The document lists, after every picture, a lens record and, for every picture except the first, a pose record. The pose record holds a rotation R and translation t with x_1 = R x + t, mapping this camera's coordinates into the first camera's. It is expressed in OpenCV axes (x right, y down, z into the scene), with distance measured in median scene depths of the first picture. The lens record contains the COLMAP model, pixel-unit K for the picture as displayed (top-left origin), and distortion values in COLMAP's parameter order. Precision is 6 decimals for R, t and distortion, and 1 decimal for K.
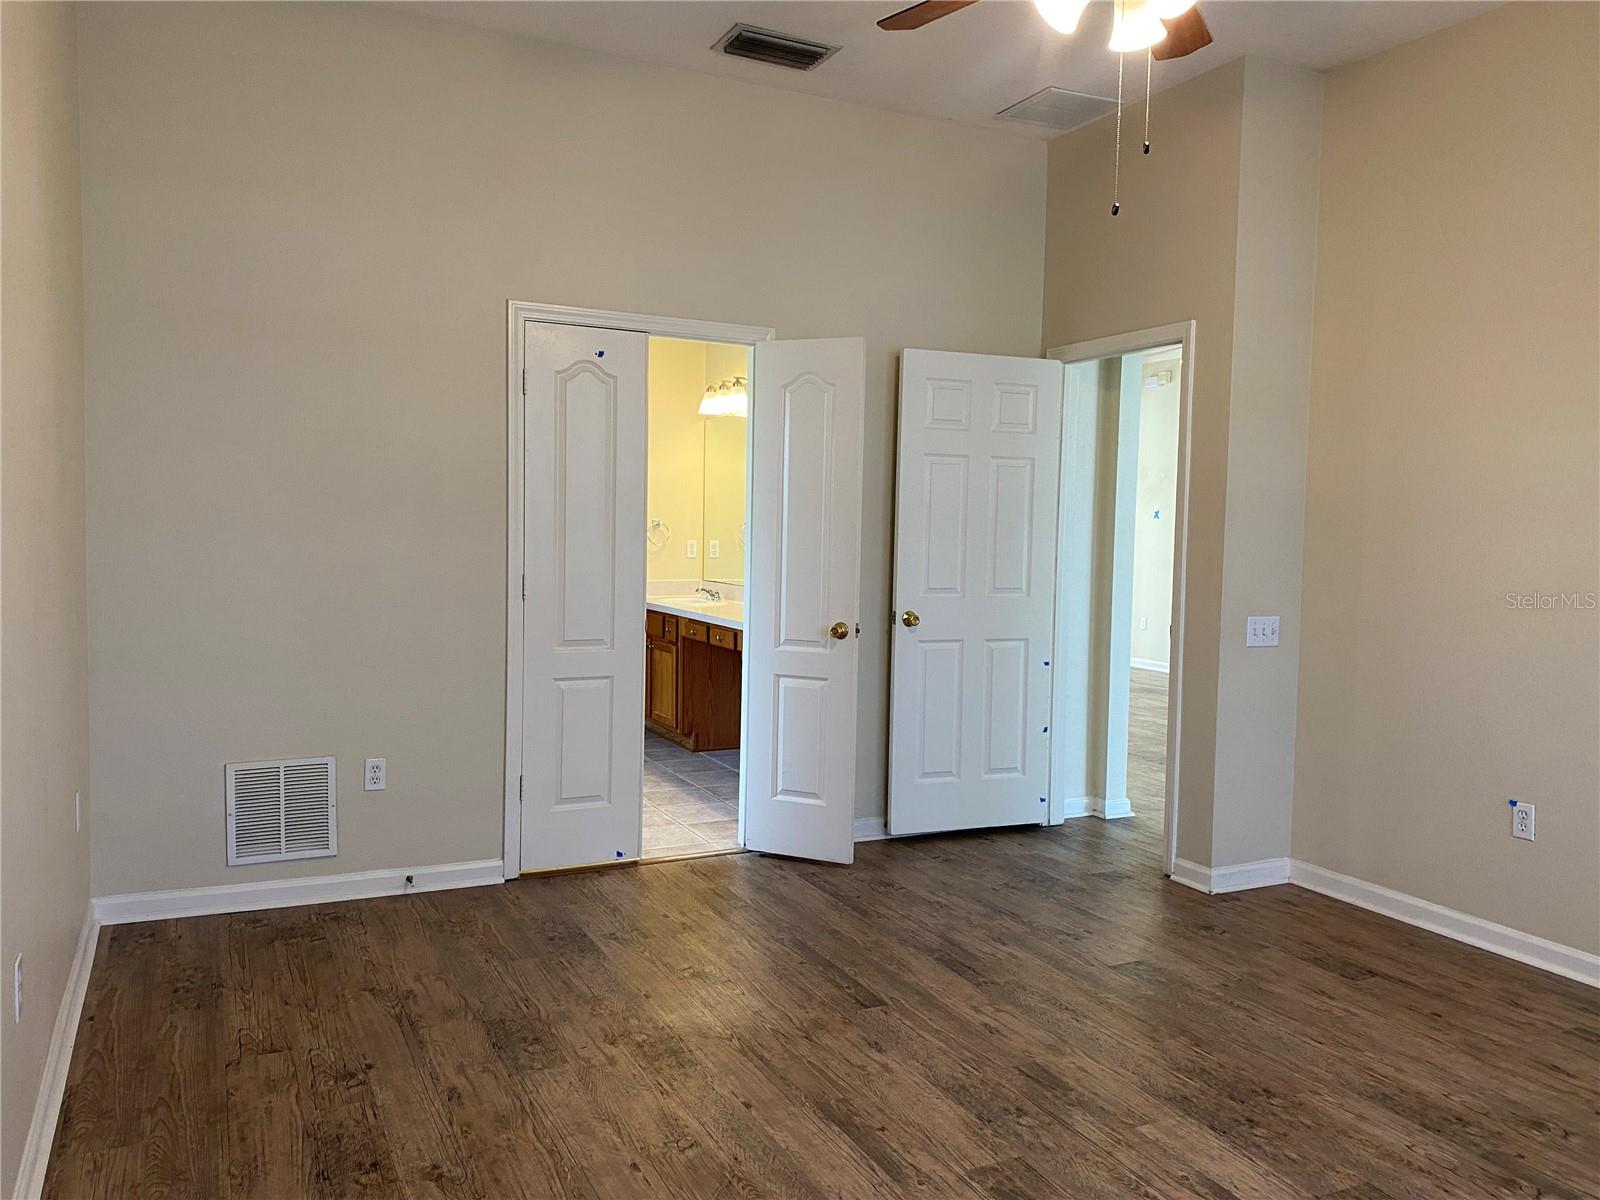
lens RADIAL K [[1222.9, 0, 799.7], [0, 1222.9, 602.4], [0, 0, 1]] dist [0.036421, -0.034869]
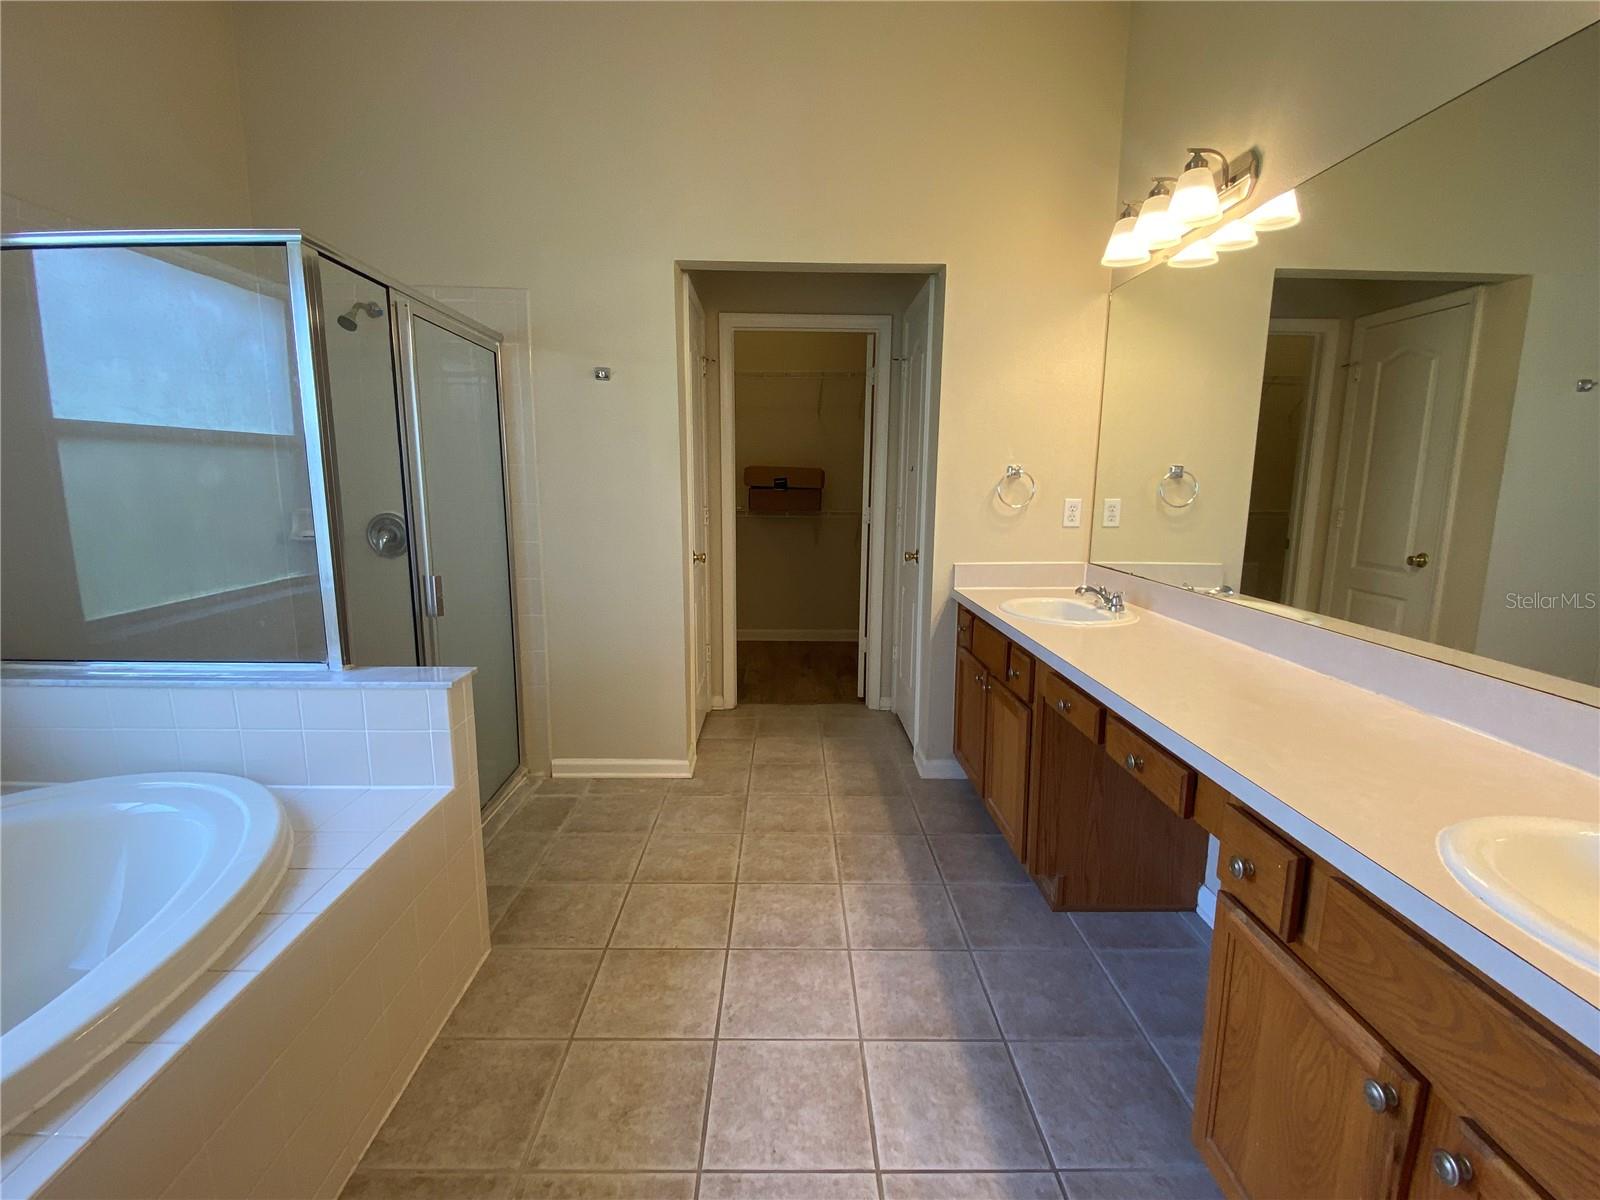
lens RADIAL K [[700.0, 0, 793.8], [0, 700.0, 603.4], [0, 0, 1]] dist [0.023437, 0.000086]
pose [[0.893707, 0.054413, -0.445340, -0.056333], [-0.012575, 0.995266, 0.096369, -0.032371], [0.448476, -0.080526, 0.890160, 0.653150]]
